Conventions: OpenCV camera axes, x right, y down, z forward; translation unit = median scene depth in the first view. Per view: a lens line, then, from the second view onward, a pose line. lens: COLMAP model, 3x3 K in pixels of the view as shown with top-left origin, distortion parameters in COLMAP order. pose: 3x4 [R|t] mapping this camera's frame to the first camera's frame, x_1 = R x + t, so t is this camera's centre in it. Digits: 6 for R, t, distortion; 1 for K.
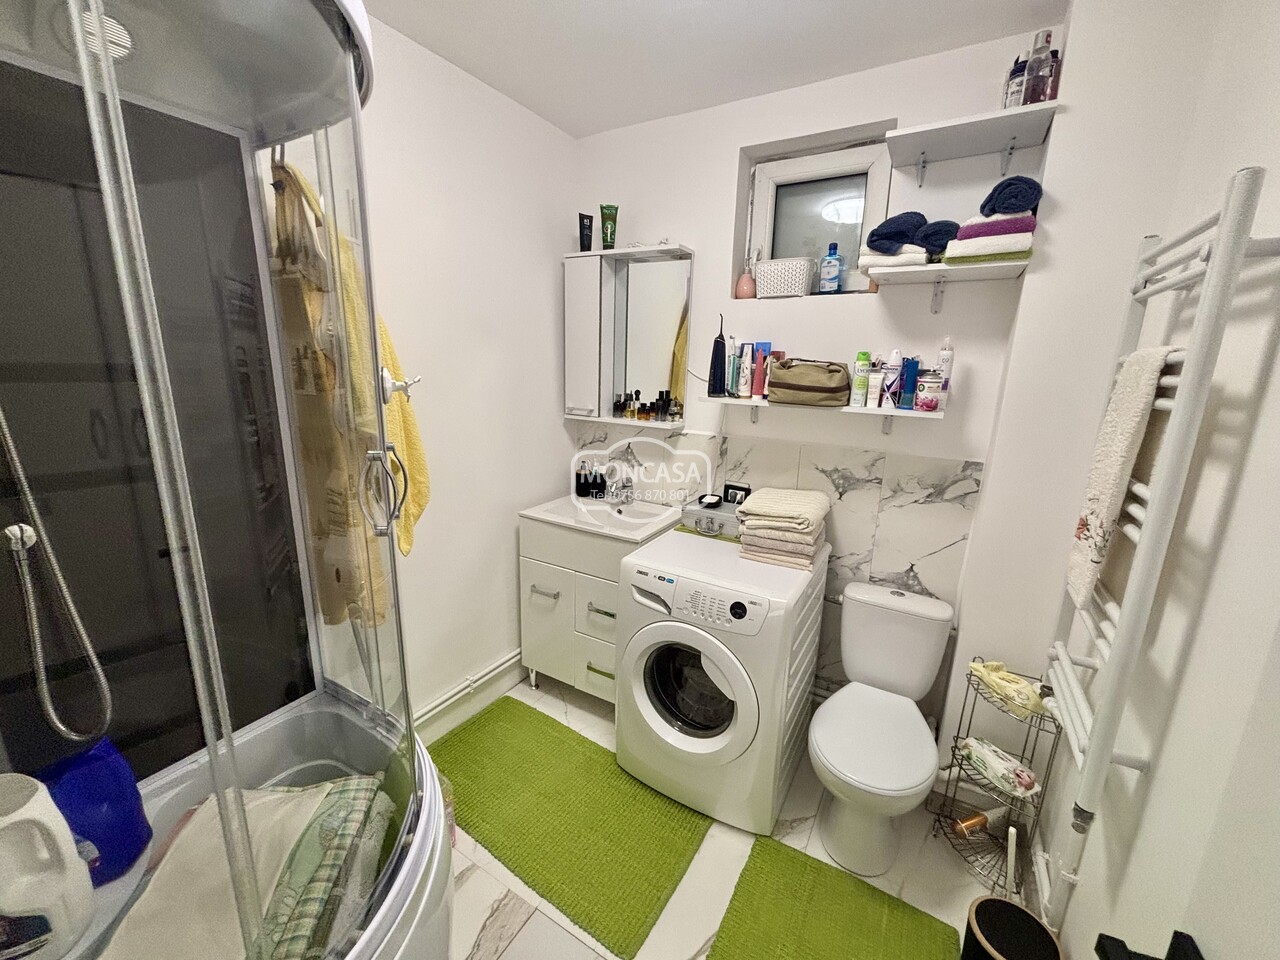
lens RADIAL K [[515.4, 0, 640.0], [0, 515.4, 480.0], [0, 0, 1]] dist [-0.001198, 0.000261]
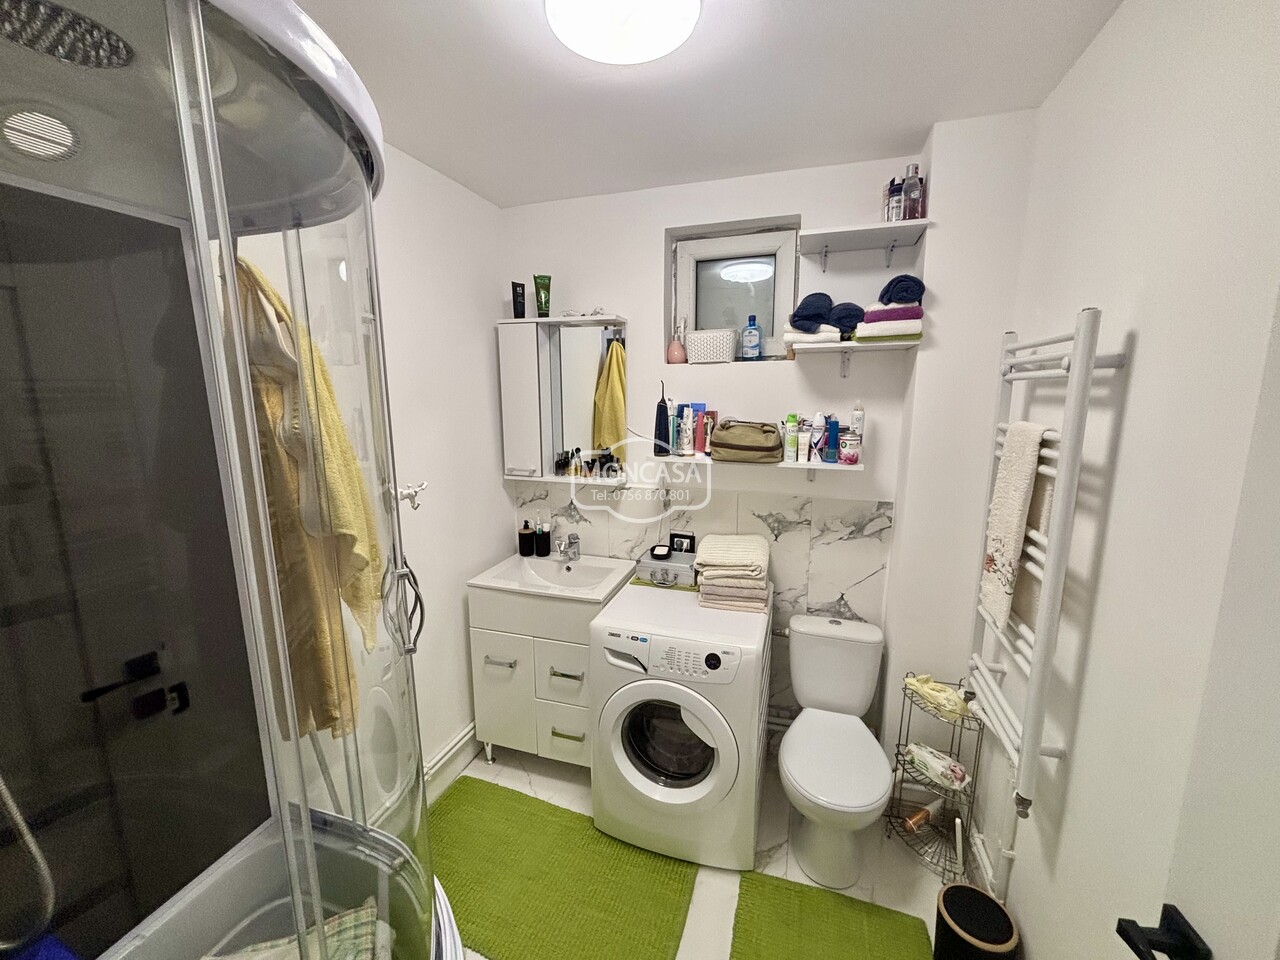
lens RADIAL K [[515.2, 0, 636.8], [0, 515.2, 477.5], [0, 0, 1]] dist [-0.002027, 0.000276]
pose [[0.975865, -0.067068, 0.207820, -0.144851], [0.078168, 0.995894, -0.045663, -0.082091], [-0.203904, 0.060805, 0.977101, -0.034038]]
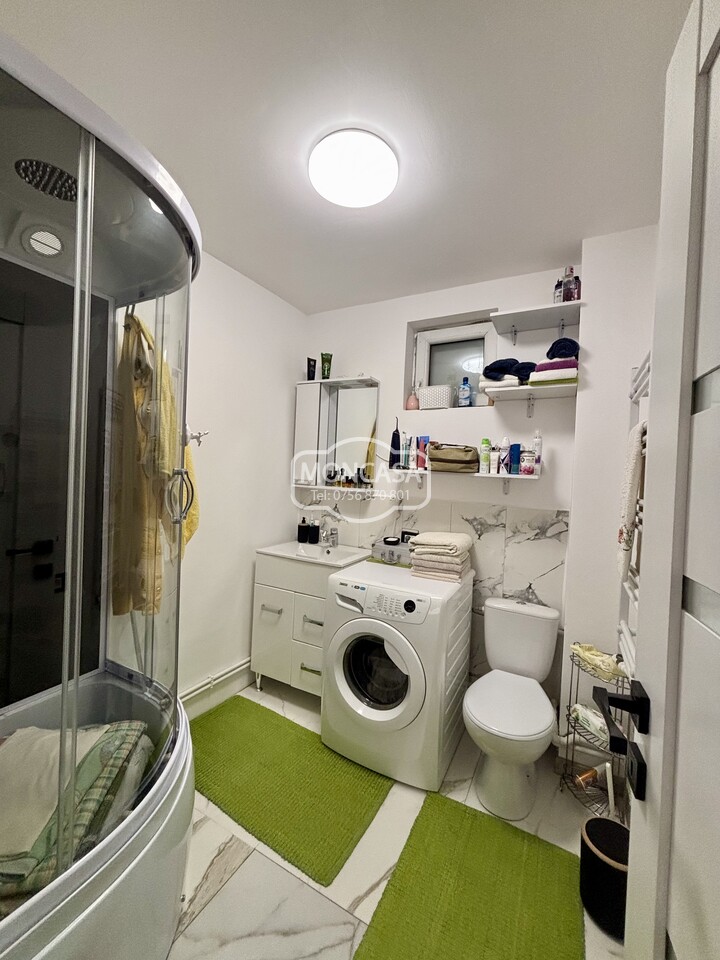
lens RADIAL K [[386.4, 0, 362.4], [0, 386.4, 479.9], [0, 0, 1]] dist [-0.002027, 0.000276]
pose [[0.998853, 0.017165, 0.044707, 0.004587], [-0.007367, 0.977519, -0.210718, 0.123506], [-0.047319, 0.210147, 0.976524, -0.109579]]
